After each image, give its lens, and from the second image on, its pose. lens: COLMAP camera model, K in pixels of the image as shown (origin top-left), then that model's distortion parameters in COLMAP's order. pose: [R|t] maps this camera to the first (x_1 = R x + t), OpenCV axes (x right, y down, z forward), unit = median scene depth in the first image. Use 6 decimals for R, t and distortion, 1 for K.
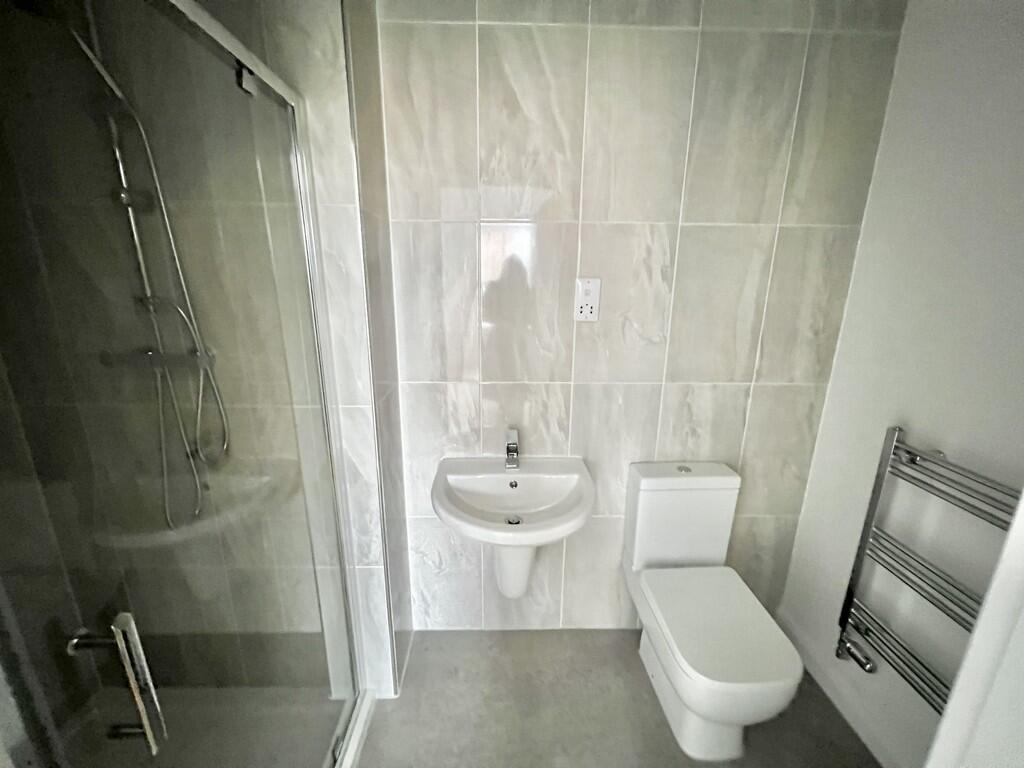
lens RADIAL K [[415.6, 0, 509.9], [0, 415.6, 384.6], [0, 0, 1]] dist [0.000223, 0.000025]
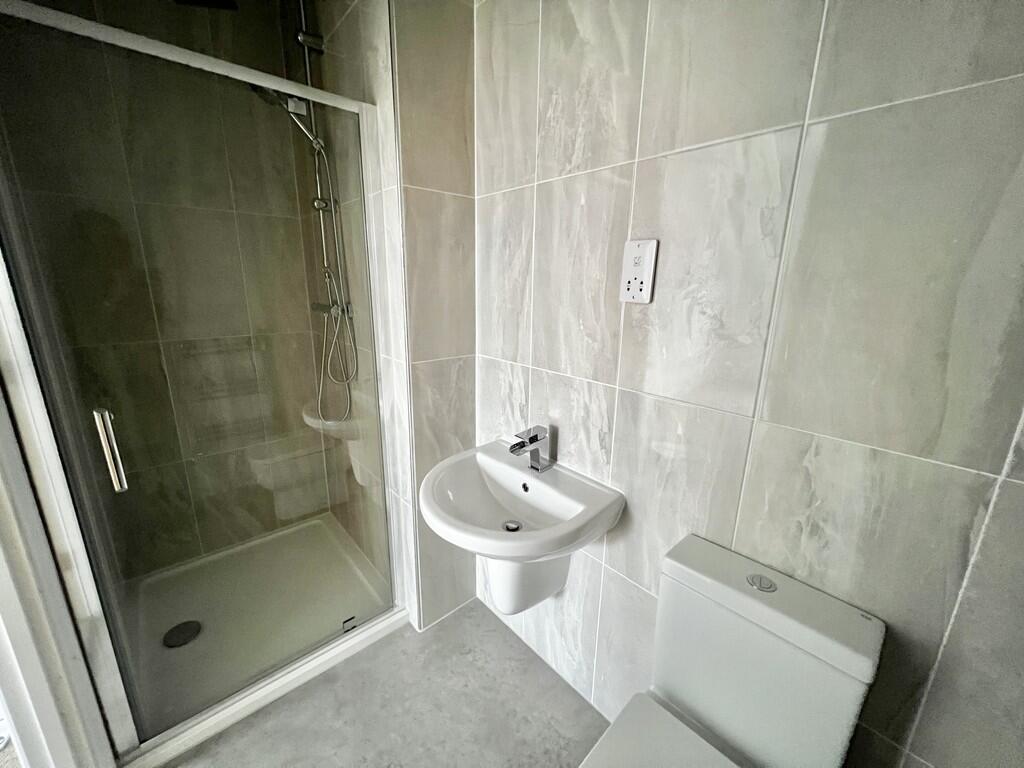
lens RADIAL K [[415.6, 0, 509.9], [0, 415.6, 384.6], [0, 0, 1]] dist [0.000223, 0.000025]
pose [[0.640751, 0.186892, -0.744654, 0.595246], [-0.198938, 0.977208, 0.074077, -0.026443], [0.741527, 0.100675, 0.663327, 0.389065]]
